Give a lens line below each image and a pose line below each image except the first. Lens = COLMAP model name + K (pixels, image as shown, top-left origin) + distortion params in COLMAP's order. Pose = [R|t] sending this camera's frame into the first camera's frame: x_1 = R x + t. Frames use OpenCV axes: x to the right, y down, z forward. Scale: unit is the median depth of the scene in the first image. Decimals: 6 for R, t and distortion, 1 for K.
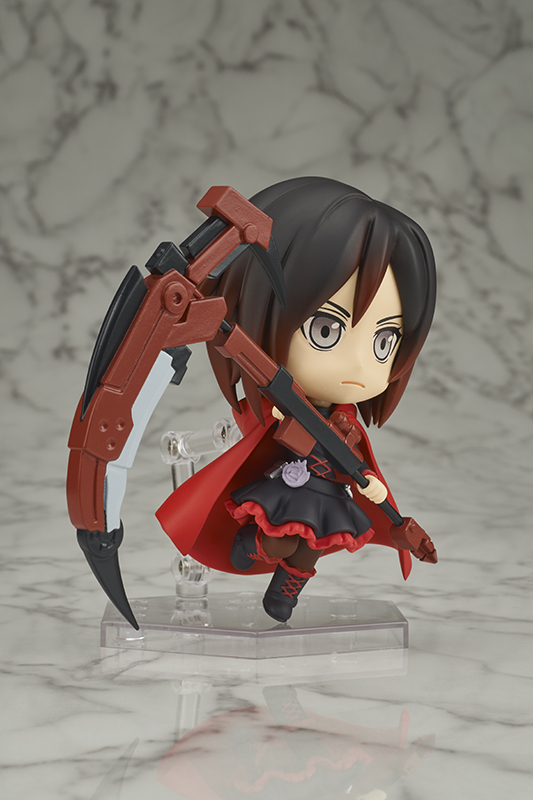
lens RADIAL K [[2113.0, 0, 266.5], [0, 2113.0, 400.0], [0, 0, 1]] dist [0.087589, 0.216393]
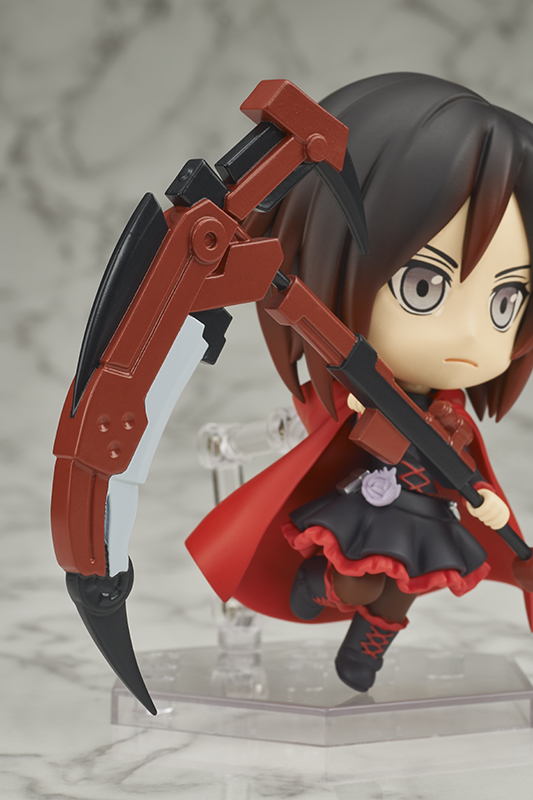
lens RADIAL K [[2113.0, 0, 266.5], [0, 2113.0, 400.0], [0, 0, 1]] dist [0.087589, 0.216393]
pose [[0.999253, 0.001096, -0.038629, 0.002806], [-0.000404, 0.999840, 0.017911, -0.007418], [0.038643, -0.017882, 0.999093, 0.284574]]
